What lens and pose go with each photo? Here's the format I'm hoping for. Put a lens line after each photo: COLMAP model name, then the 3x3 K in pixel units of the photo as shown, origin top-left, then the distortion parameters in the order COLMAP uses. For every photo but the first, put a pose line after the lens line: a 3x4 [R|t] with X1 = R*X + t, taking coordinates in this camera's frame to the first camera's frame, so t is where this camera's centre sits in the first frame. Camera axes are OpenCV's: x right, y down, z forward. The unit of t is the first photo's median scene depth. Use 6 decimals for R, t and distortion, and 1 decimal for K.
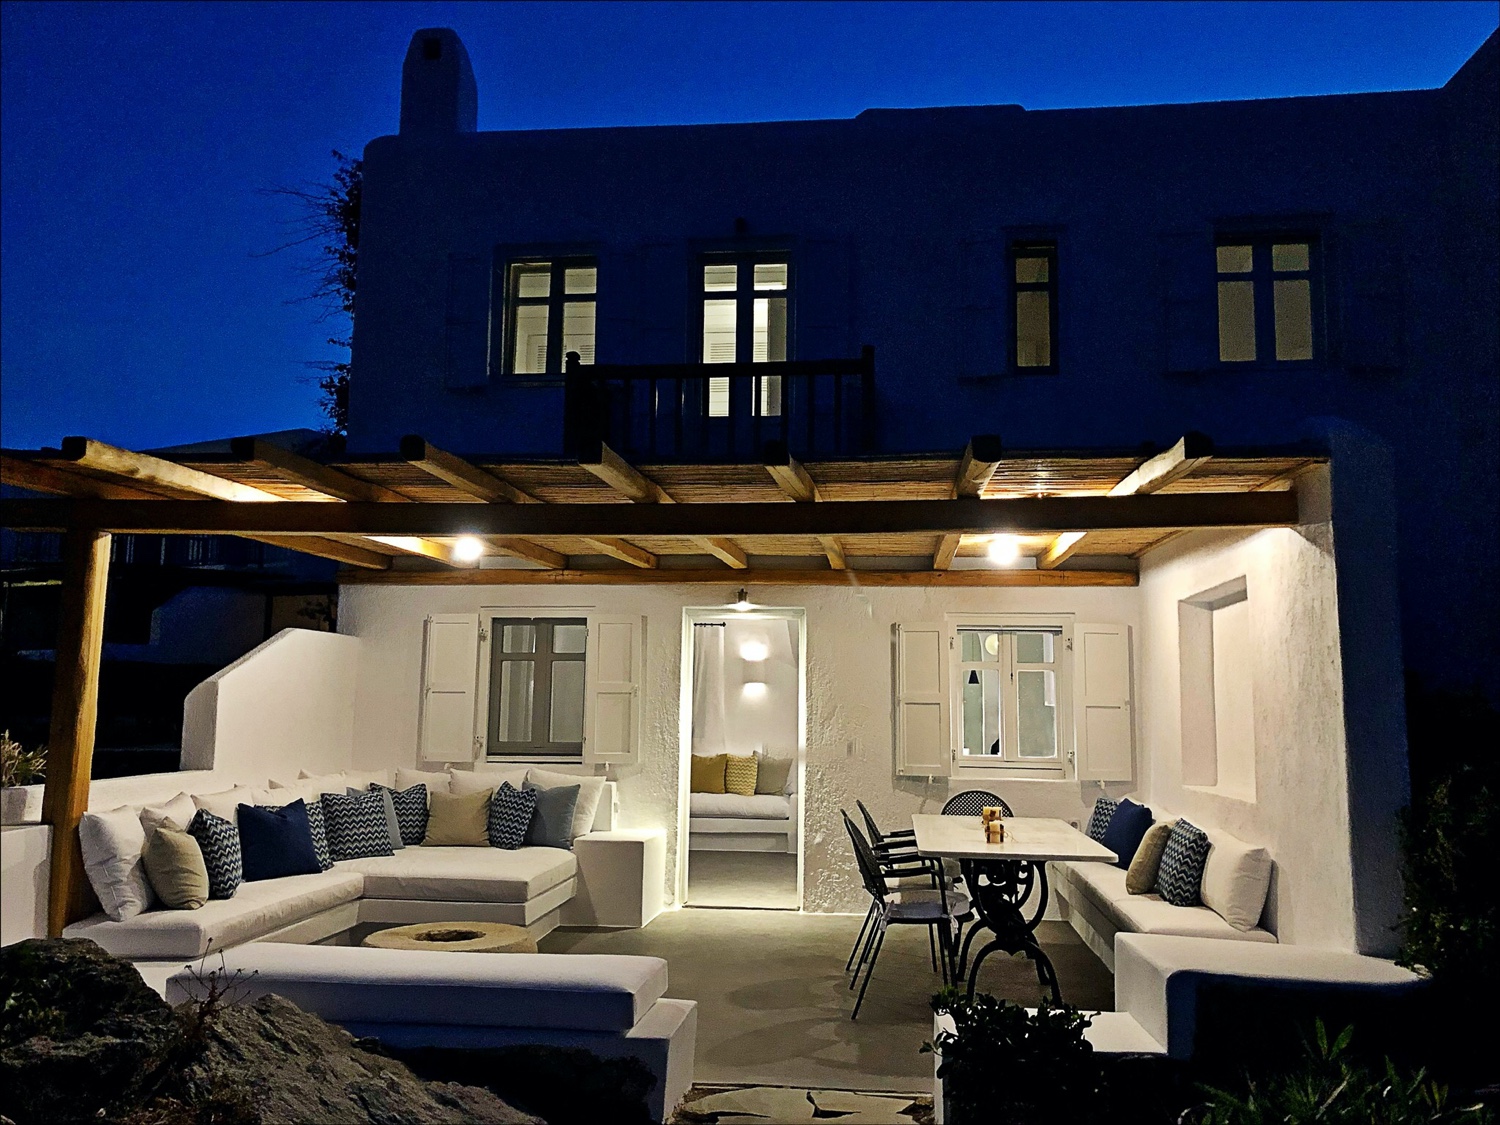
lens RADIAL K [[1235.2, 0, 750.6], [0, 1235.2, 538.3], [0, 0, 1]] dist [0.000282, -0.001534]
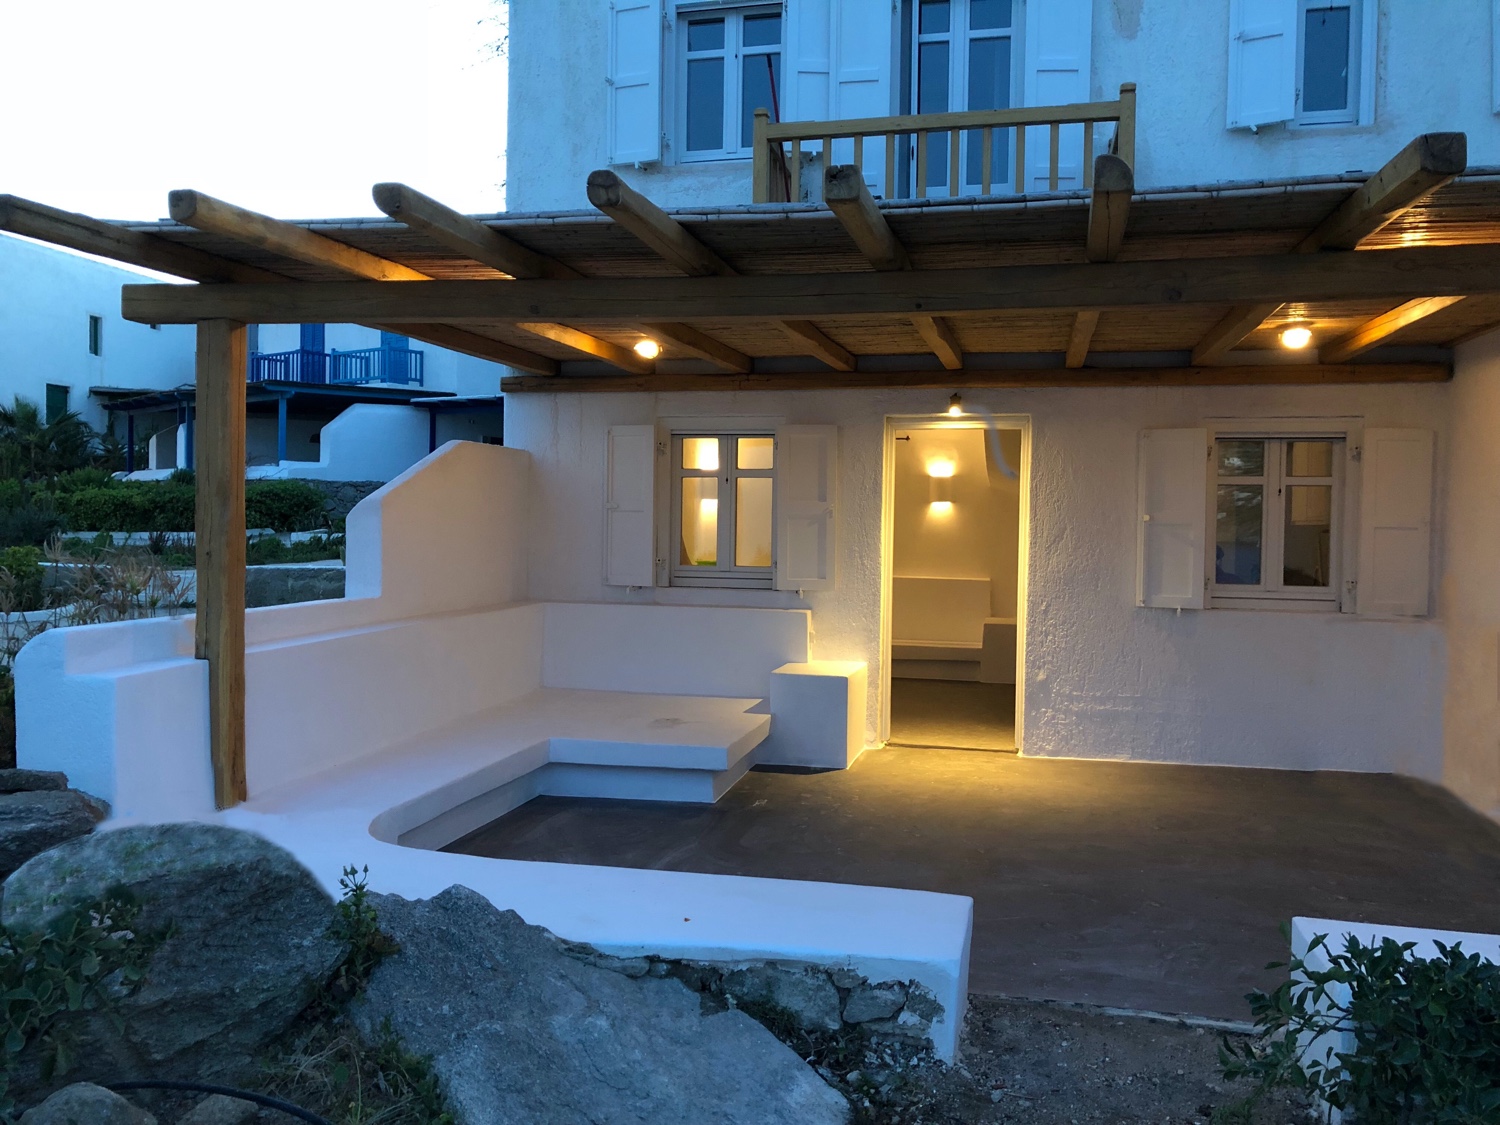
lens RADIAL K [[1225.0, 0, 750.0], [0, 1225.0, 562.5], [0, 0, 1]] dist [0.013142, 0.004558]
pose [[0.992814, 0.004440, -0.119584, -0.047988], [0.015400, 0.986261, 0.164473, 0.014907], [0.118671, -0.165133, 0.979106, 0.126063]]
